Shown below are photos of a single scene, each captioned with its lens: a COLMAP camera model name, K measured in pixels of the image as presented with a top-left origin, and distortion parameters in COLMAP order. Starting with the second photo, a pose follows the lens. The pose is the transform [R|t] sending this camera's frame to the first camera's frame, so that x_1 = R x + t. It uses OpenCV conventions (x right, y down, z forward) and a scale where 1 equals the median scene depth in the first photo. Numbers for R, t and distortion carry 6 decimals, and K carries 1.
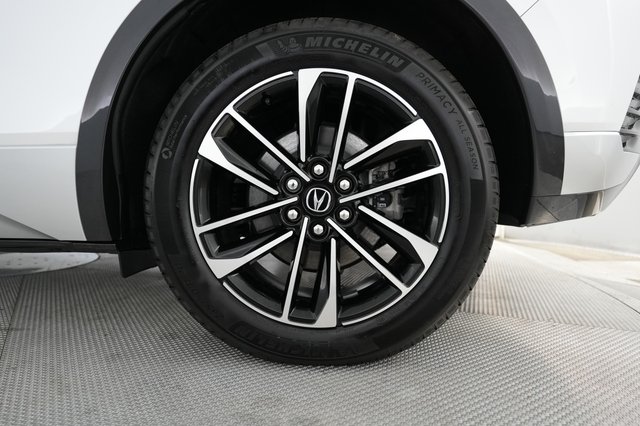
lens RADIAL K [[438.4, 0, 320.0], [0, 438.4, 213.0], [0, 0, 1]] dist [0.002143, 0.000066]
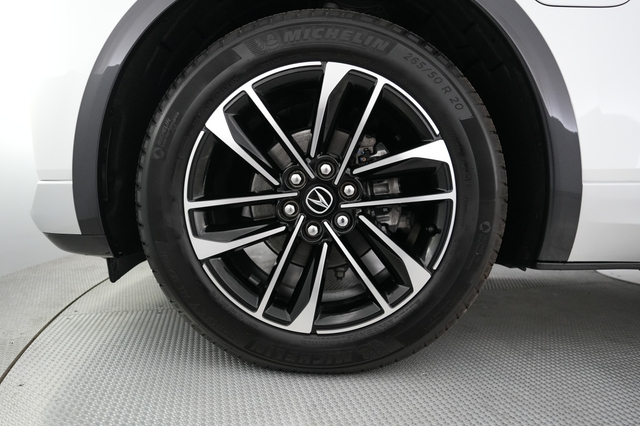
lens RADIAL K [[363.3, 0, 320.0], [0, 363.3, 213.0], [0, 0, 1]] dist [-0.070232, -0.000202]
pose [[0.978196, 0.206495, 0.022187, -0.013533], [-0.206682, 0.978387, 0.006468, -0.007888], [-0.020372, -0.010912, 0.999733, 0.212942]]
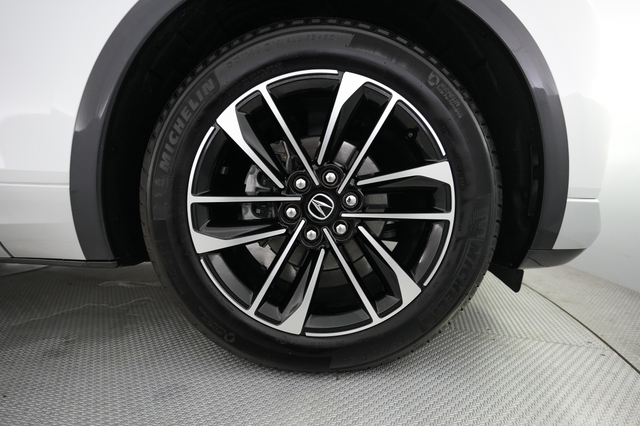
lens RADIAL K [[241.8, 0, 320.0], [0, 241.8, 213.0], [0, 0, 1]] dist [-0.082486, -0.000008]
pose [[0.950335, 0.305931, 0.057179, -0.032777], [-0.306715, 0.951787, 0.005252, -0.019294], [-0.052816, -0.022529, 0.998350, 0.466865]]
